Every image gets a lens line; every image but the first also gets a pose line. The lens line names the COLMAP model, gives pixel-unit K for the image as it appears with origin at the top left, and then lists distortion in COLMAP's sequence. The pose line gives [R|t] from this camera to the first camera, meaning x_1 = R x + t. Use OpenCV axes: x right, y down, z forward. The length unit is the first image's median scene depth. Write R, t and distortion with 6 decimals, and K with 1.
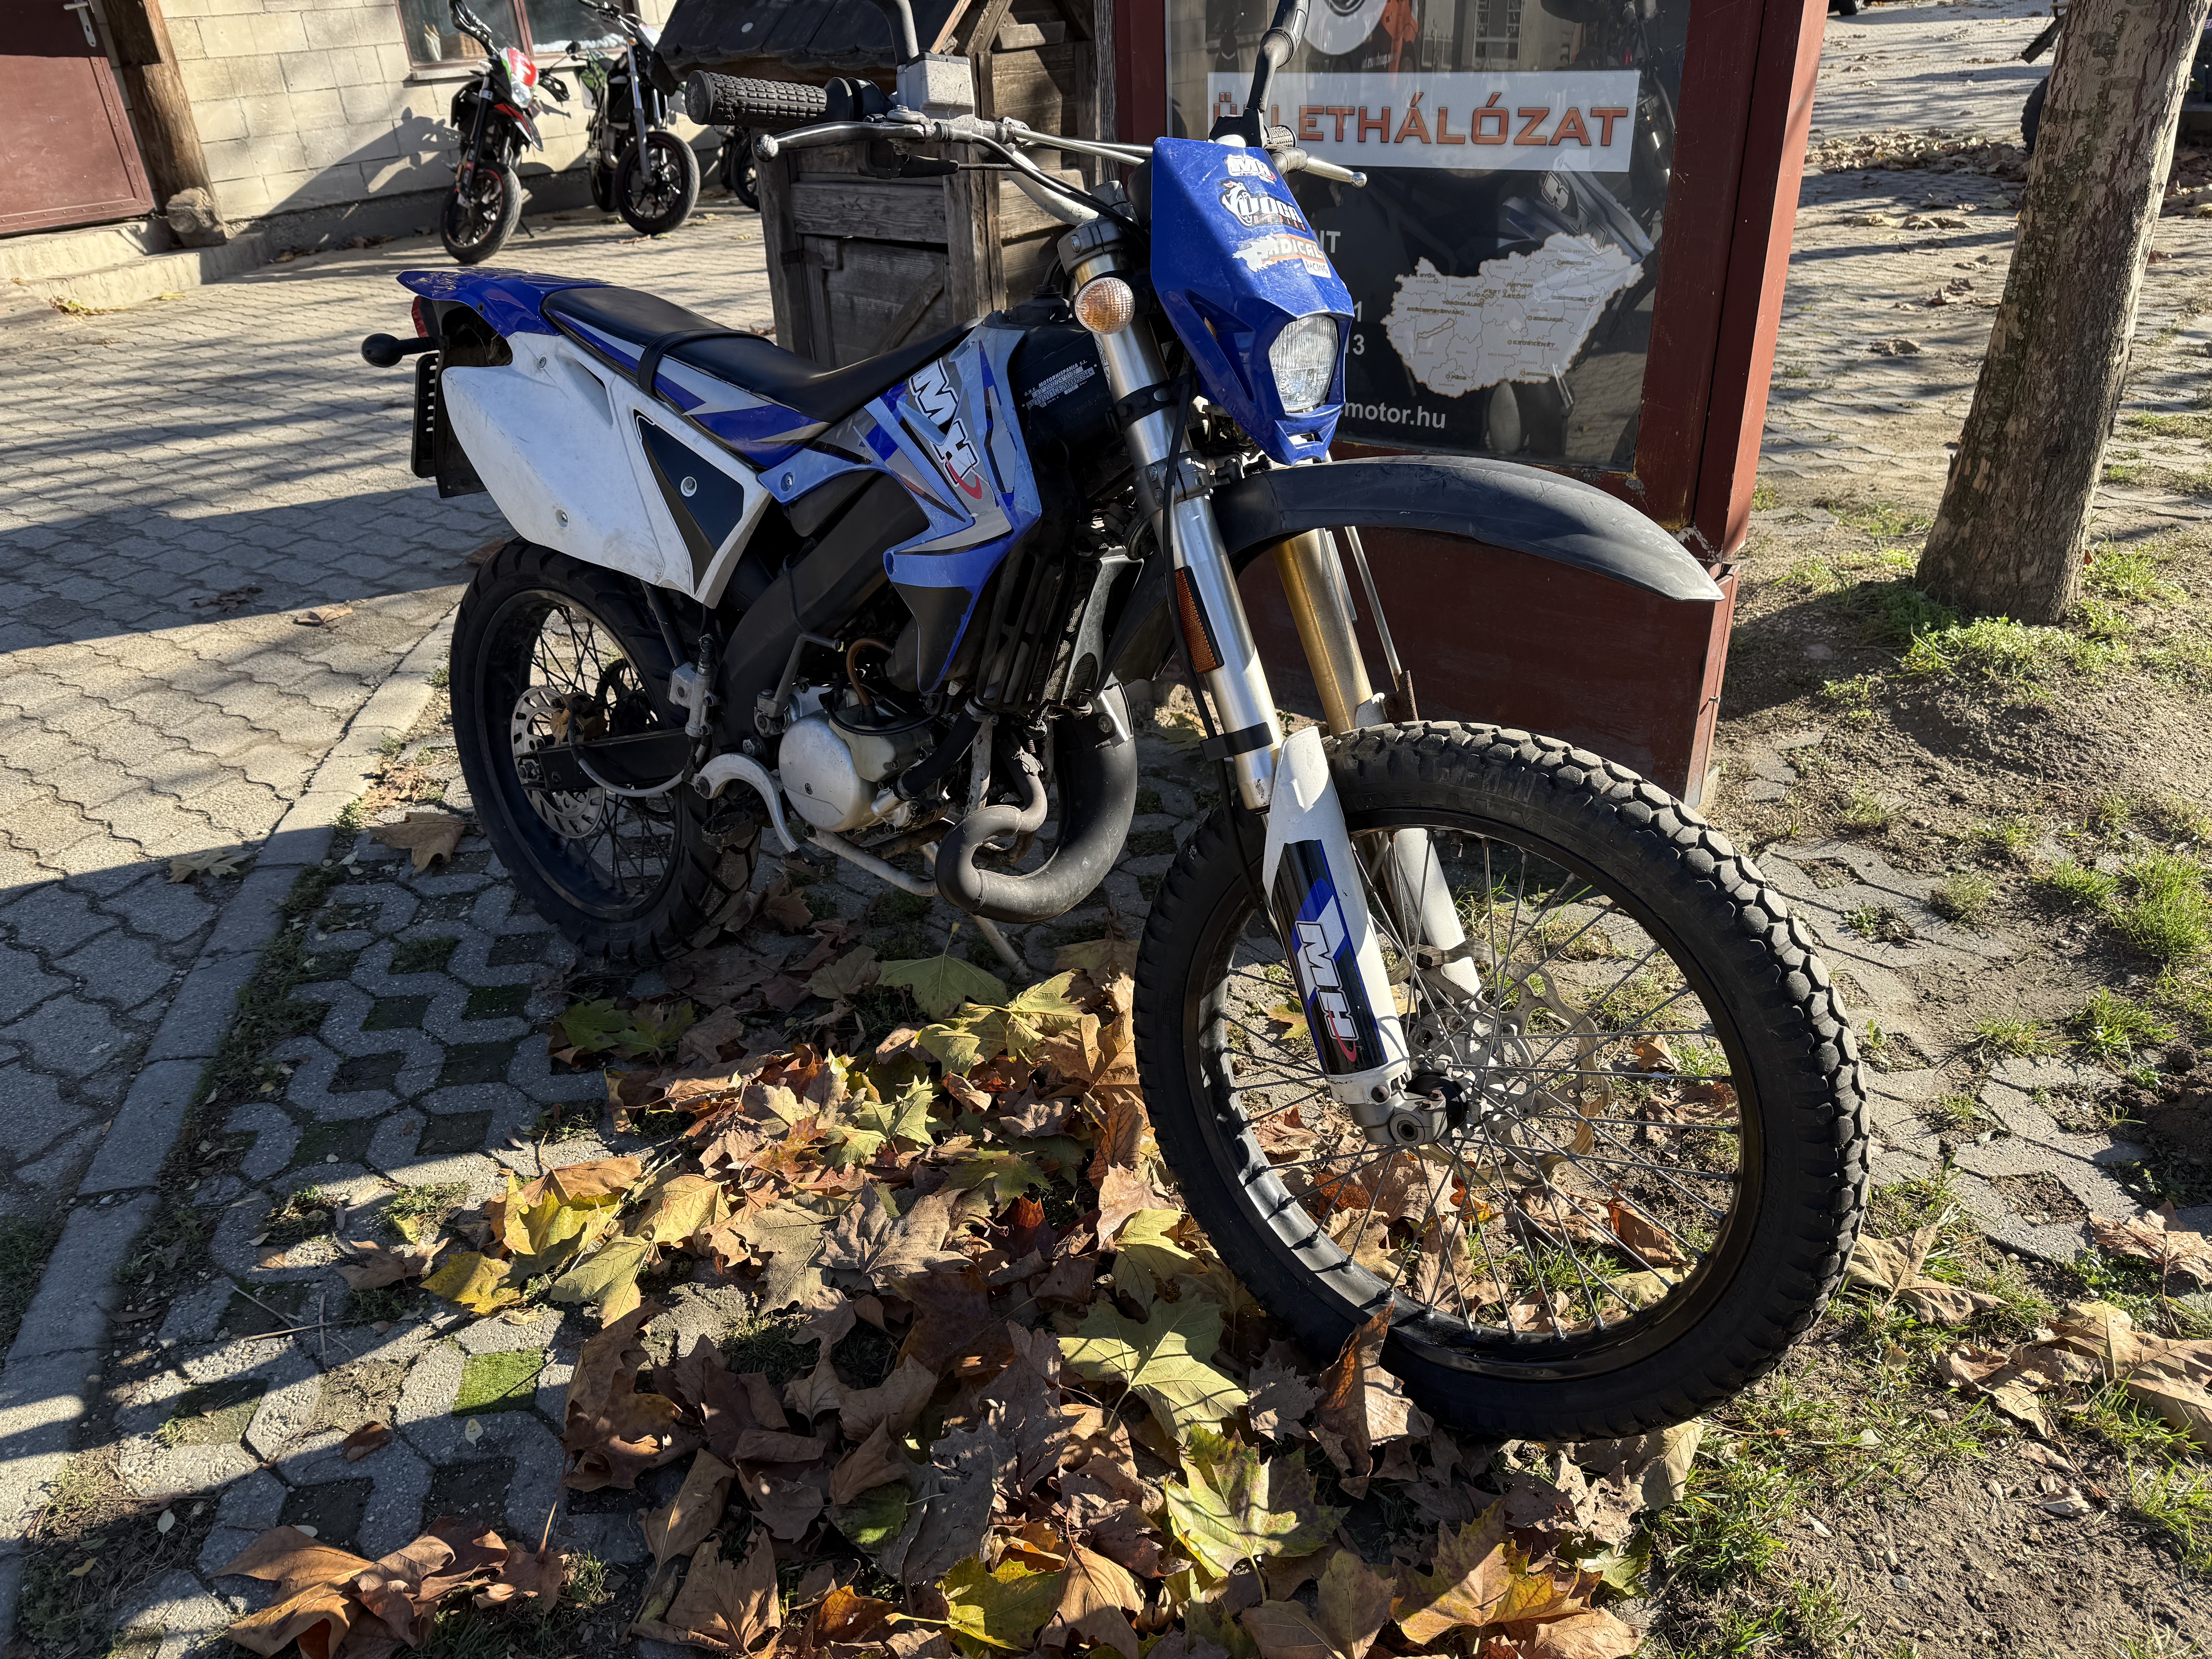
lens RADIAL K [[1573.2, 0, 1087.4], [0, 1573.2, 817.1], [0, 0, 1]] dist [0.027454, -0.034249]
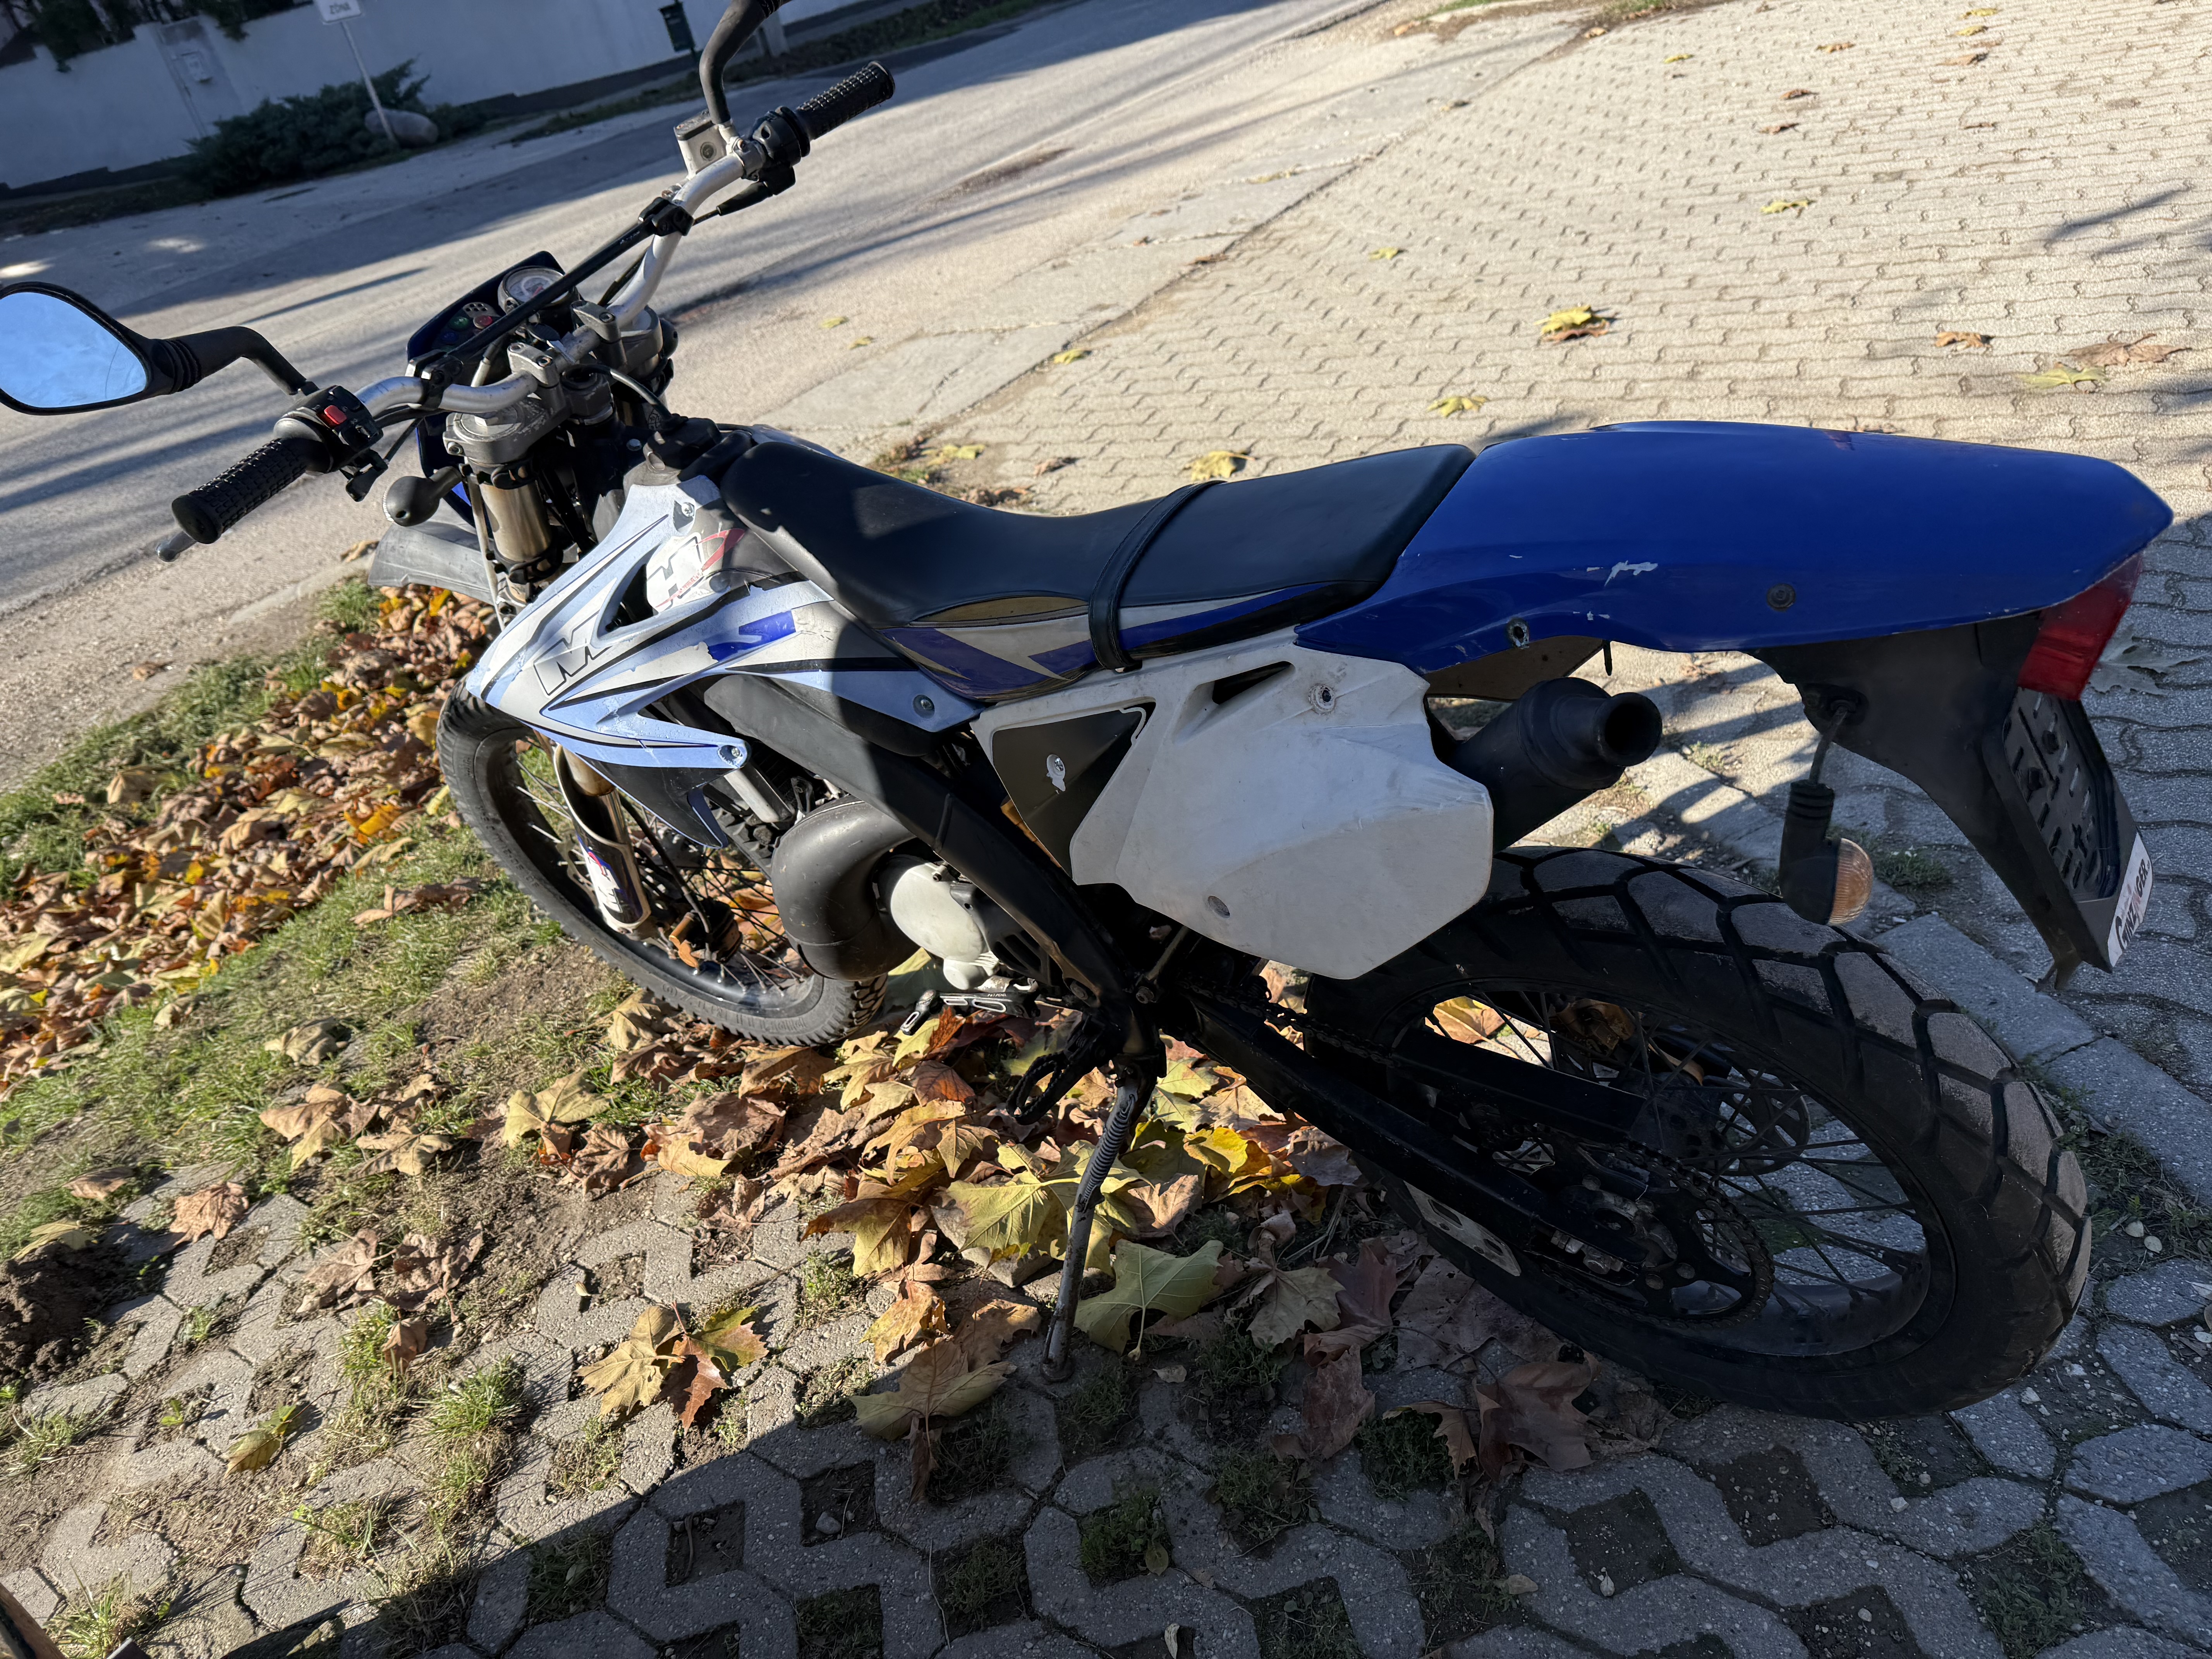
lens RADIAL K [[1573.2, 0, 1103.8], [0, 1573.2, 833.6], [0, 0, 1]] dist [0.027454, -0.034249]
pose [[-0.959529, 0.263164, 0.100243, -0.209541], [0.219139, 0.474202, 0.852708, -0.662373], [0.176867, 0.840165, -0.512680, 1.190339]]
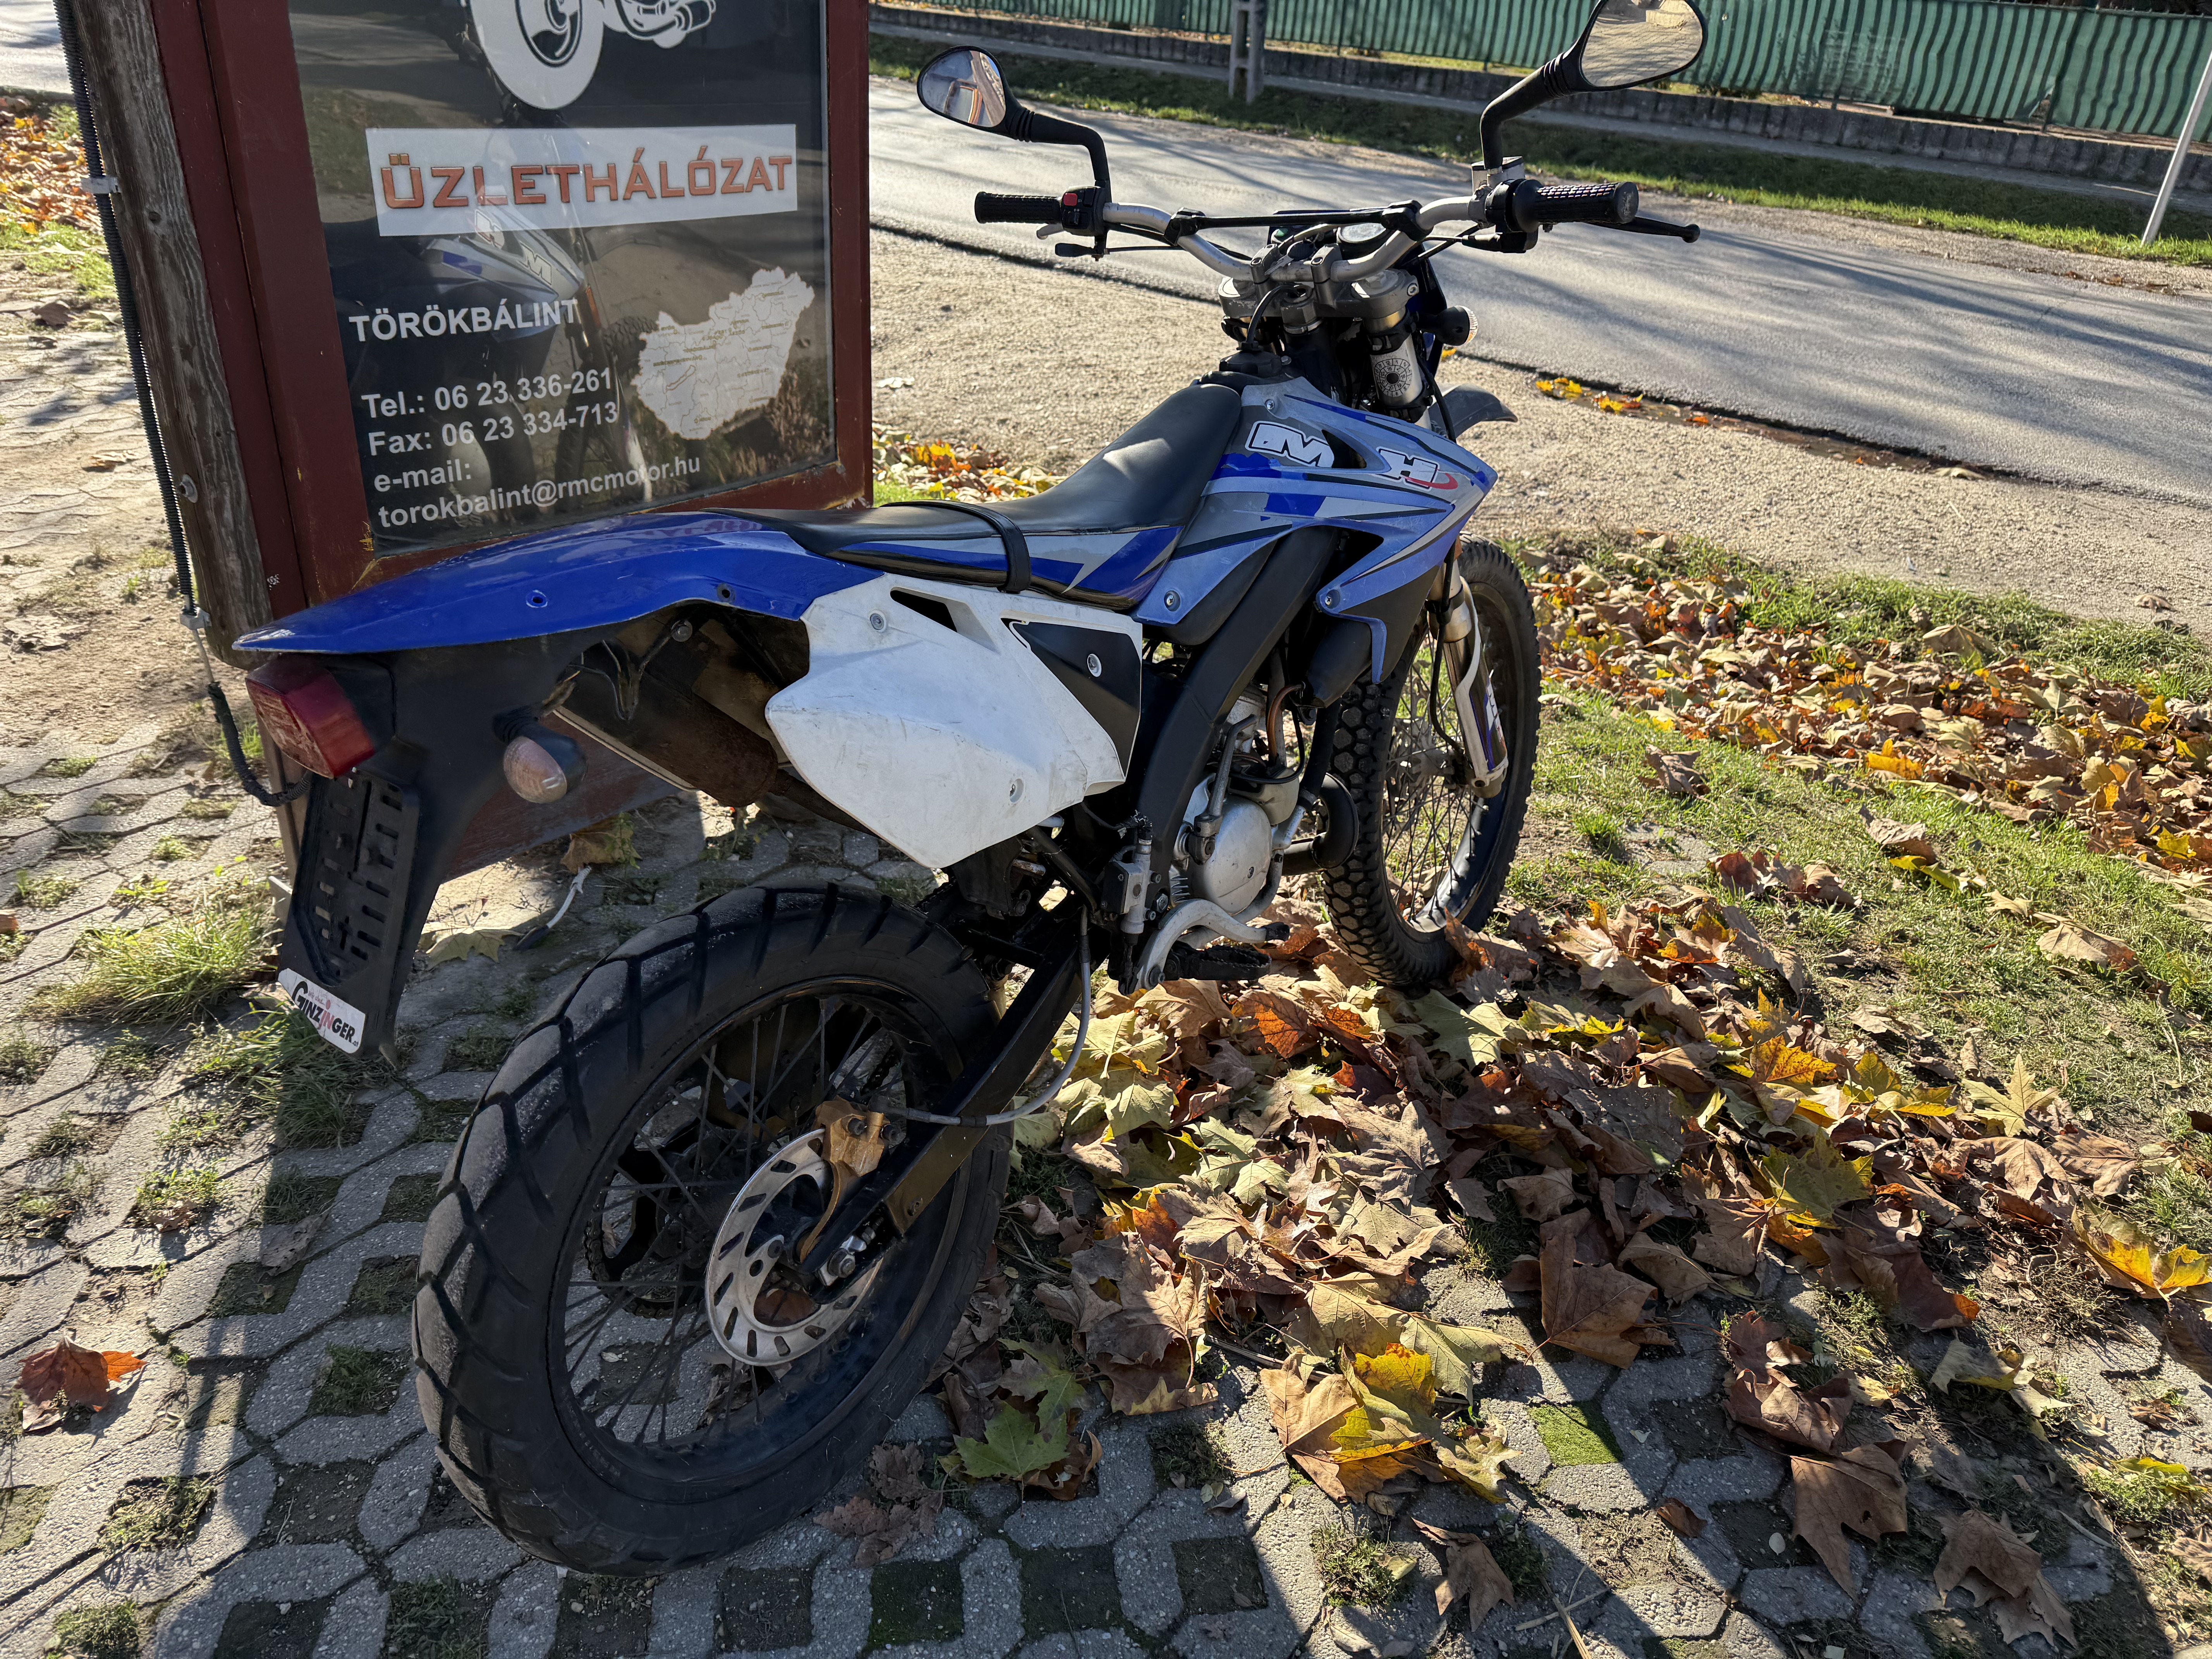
lens RADIAL K [[1573.2, 0, 1111.6], [0, 1573.2, 820.4], [0, 0, 1]] dist [0.027454, -0.034249]
pose [[-0.026034, -0.426919, 0.903915, -0.842339], [0.402254, 0.823312, 0.400435, -0.381276], [-0.915158, 0.374029, 0.150295, 0.724445]]
